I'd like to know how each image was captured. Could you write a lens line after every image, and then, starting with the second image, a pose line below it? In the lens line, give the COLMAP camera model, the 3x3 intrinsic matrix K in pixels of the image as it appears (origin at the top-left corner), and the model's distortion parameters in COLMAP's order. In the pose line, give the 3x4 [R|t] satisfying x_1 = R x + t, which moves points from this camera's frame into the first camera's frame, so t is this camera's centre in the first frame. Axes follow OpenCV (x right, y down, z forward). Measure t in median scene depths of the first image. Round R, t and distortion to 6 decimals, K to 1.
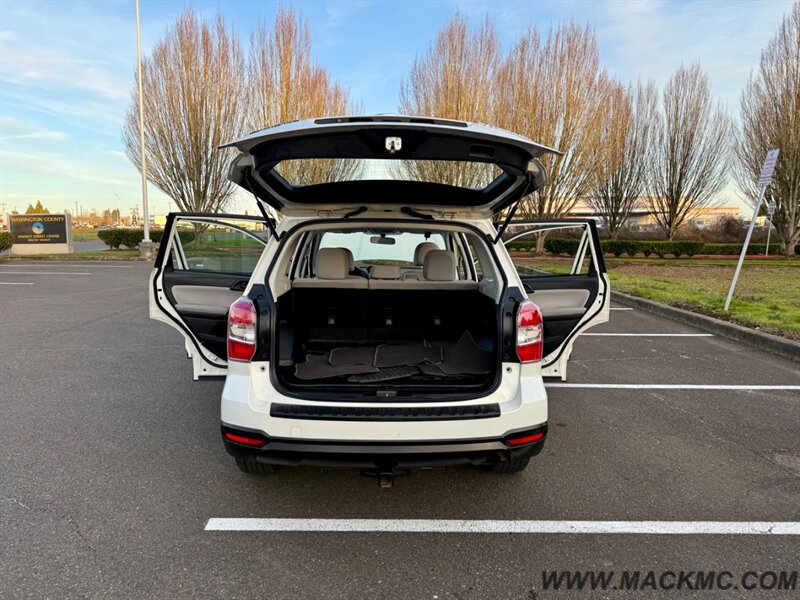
lens RADIAL K [[567.2, 0, 392.1], [0, 567.2, 279.3], [0, 0, 1]] dist [0.030878, -0.039232]
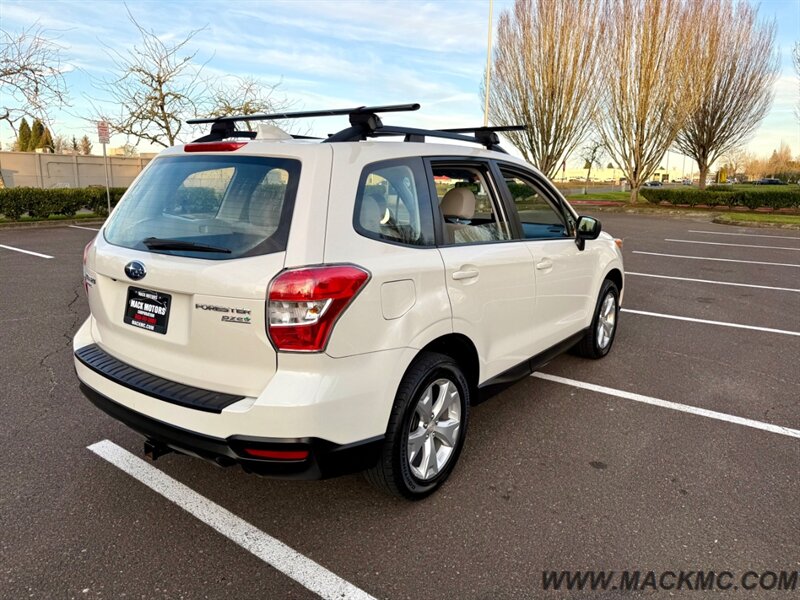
lens RADIAL K [[567.2, 0, 397.6], [0, 567.2, 301.0], [0, 0, 1]] dist [0.030878, -0.039232]
pose [[0.784583, 0.128315, -0.606601, 0.380503], [-0.056747, 0.989106, 0.135829, -0.009527], [0.617421, -0.072146, 0.783317, 0.266660]]
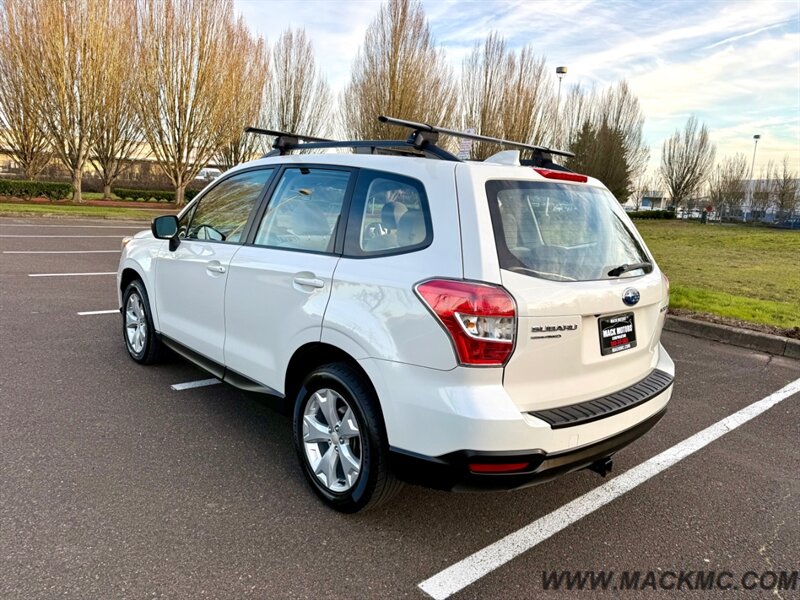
lens RADIAL K [[567.2, 0, 402.1], [0, 567.2, 299.1], [0, 0, 1]] dist [0.030878, -0.039232]
pose [[0.755924, -0.078687, 0.649913, -0.403914], [0.002209, 0.993051, 0.117663, -0.014871], [-0.654655, -0.087509, 0.750845, 0.259425]]
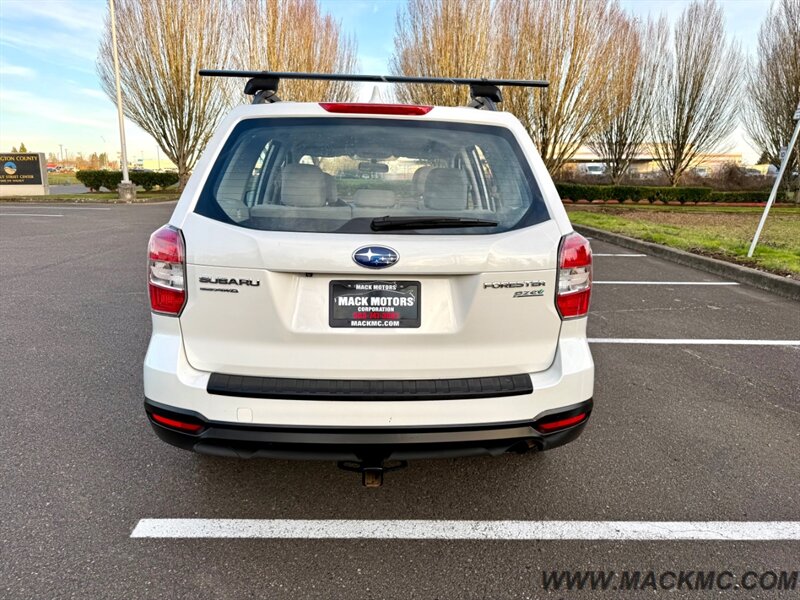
lens RADIAL K [[567.2, 0, 394.8], [0, 567.2, 299.6], [0, 0, 1]] dist [0.030878, -0.039232]
pose [[0.999890, 0.004051, 0.014247, 0.002997], [-0.005812, 0.992034, 0.125837, 0.017189], [-0.013623, -0.125906, 0.991949, 0.146450]]
